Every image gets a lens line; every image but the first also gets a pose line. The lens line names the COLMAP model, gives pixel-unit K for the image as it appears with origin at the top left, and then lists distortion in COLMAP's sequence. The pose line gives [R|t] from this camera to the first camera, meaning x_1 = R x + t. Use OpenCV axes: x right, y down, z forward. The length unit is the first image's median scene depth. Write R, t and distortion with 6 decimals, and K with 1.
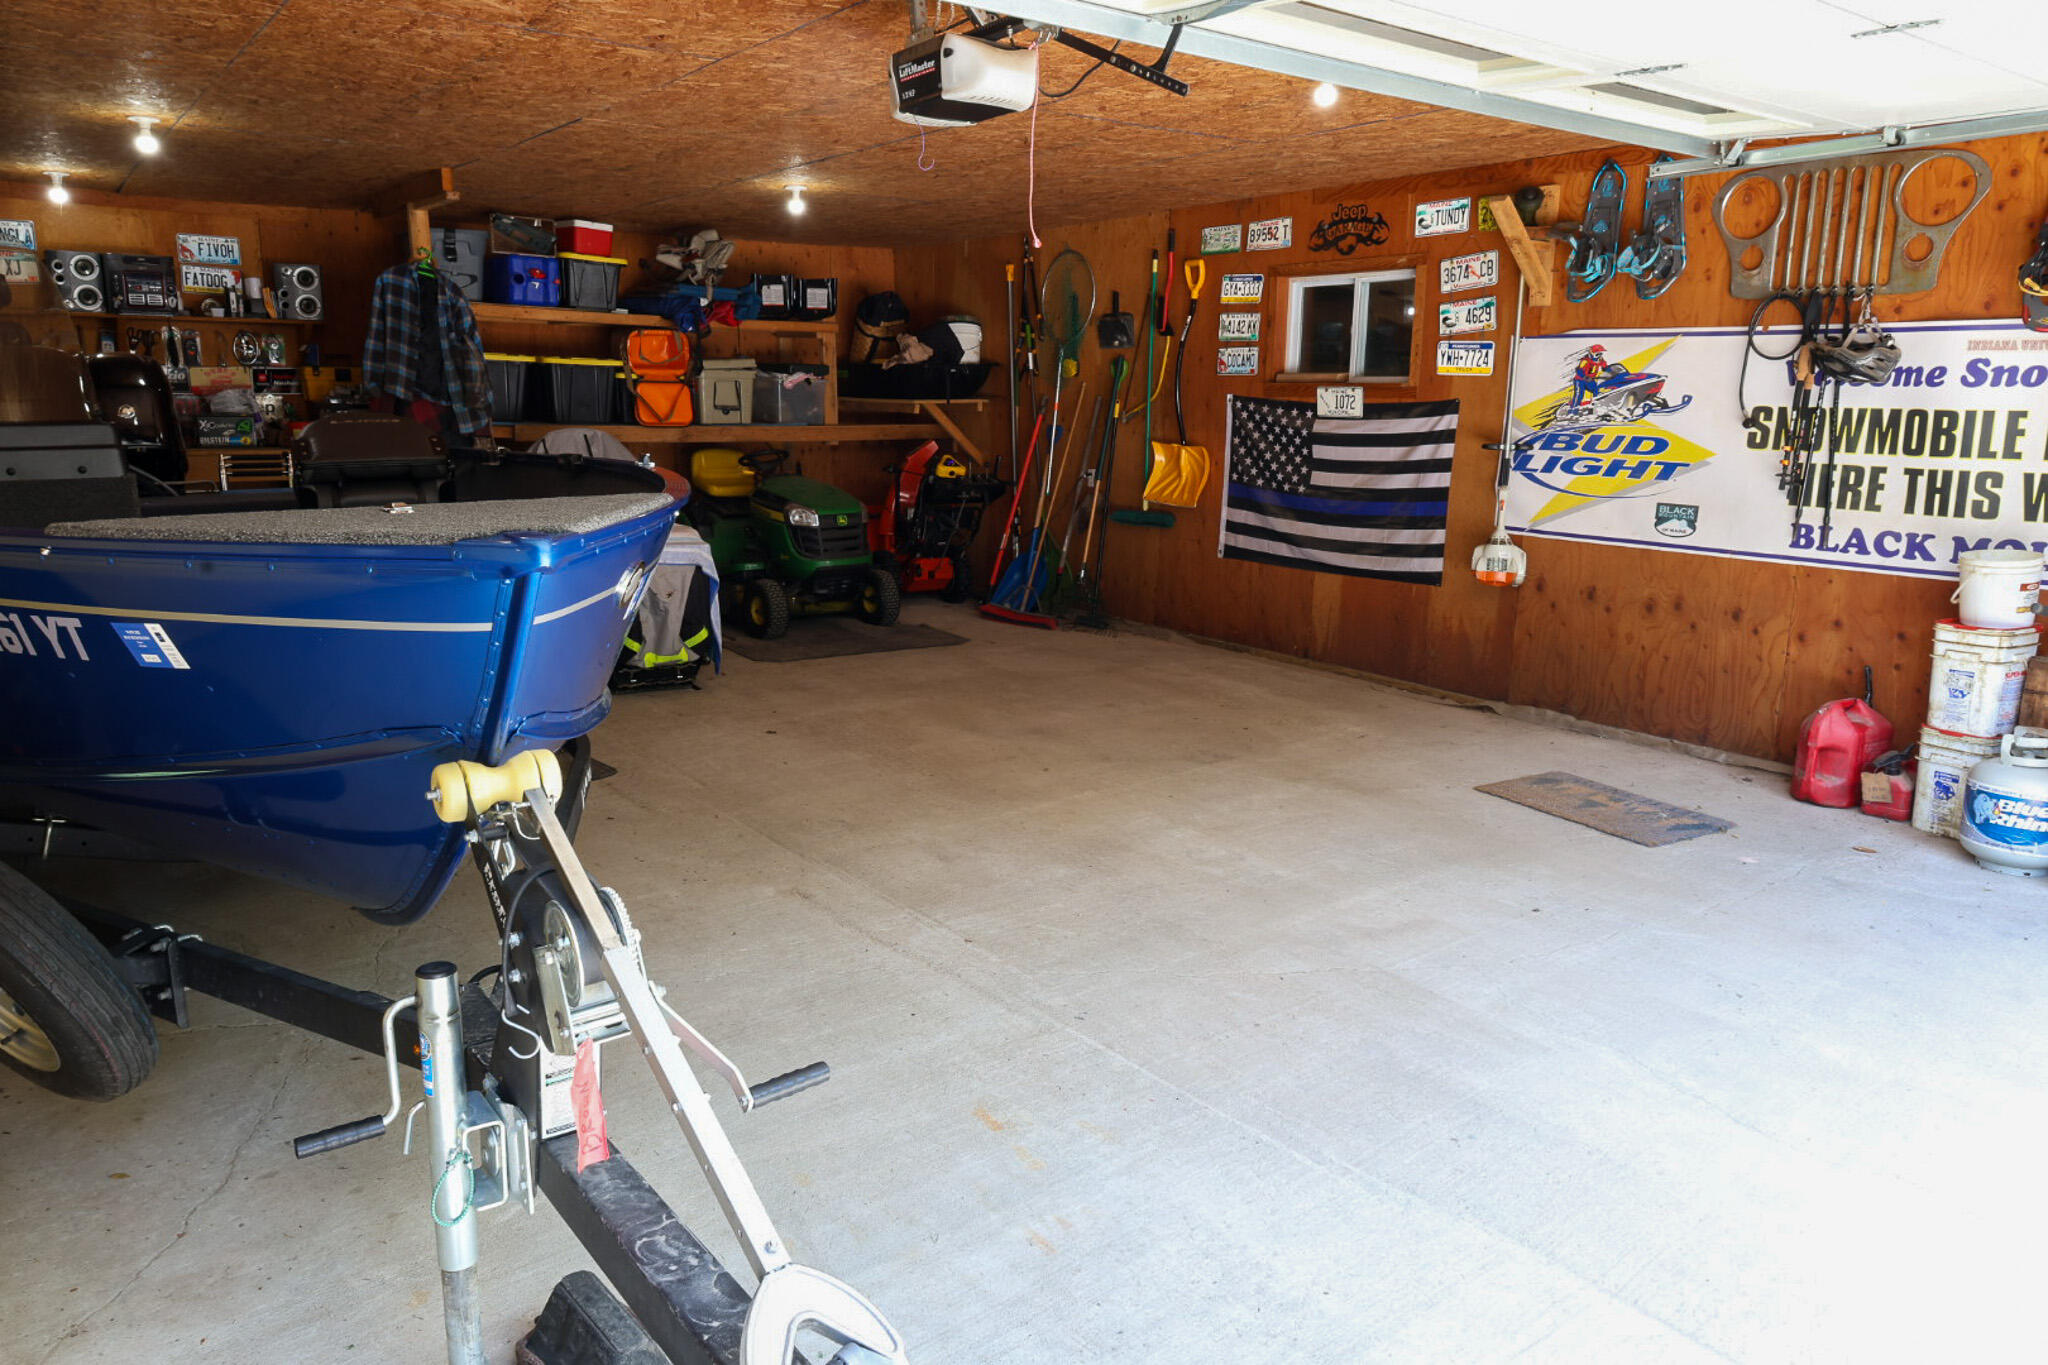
lens RADIAL K [[1394.7, 0, 1015.1], [0, 1394.7, 675.2], [0, 0, 1]] dist [-0.007186, -0.001435]
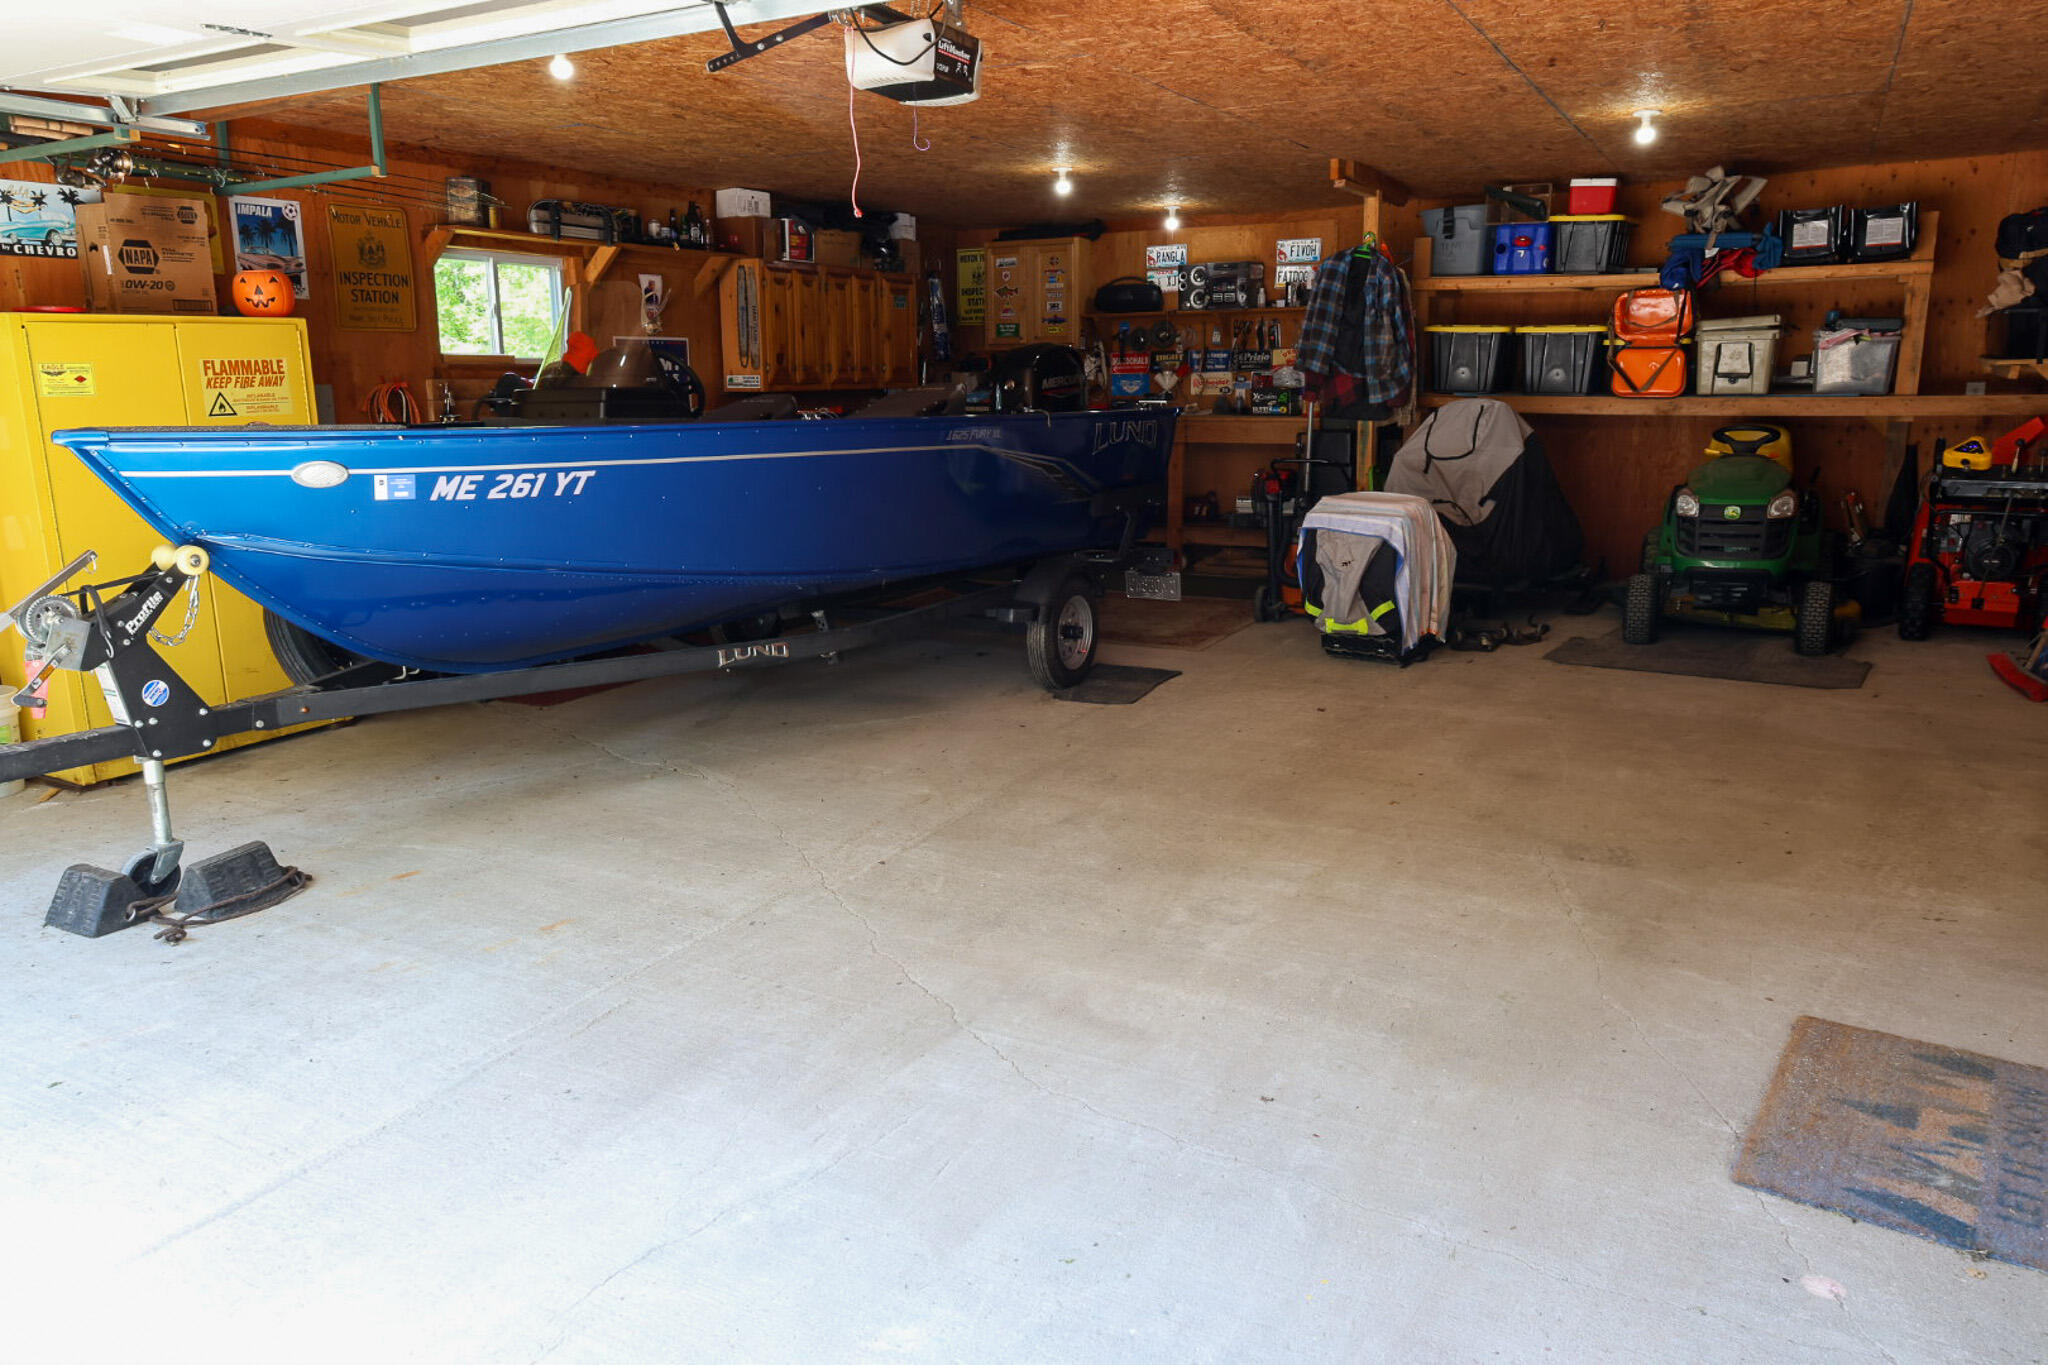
lens RADIAL K [[1394.7, 0, 1019.6], [0, 1394.7, 694.8], [0, 0, 1]] dist [-0.007186, -0.001435]
pose [[0.387971, 0.187685, -0.902359, 0.684581], [-0.163562, 0.977527, 0.132996, -0.071135], [0.907042, 0.095993, 0.409951, 0.451026]]
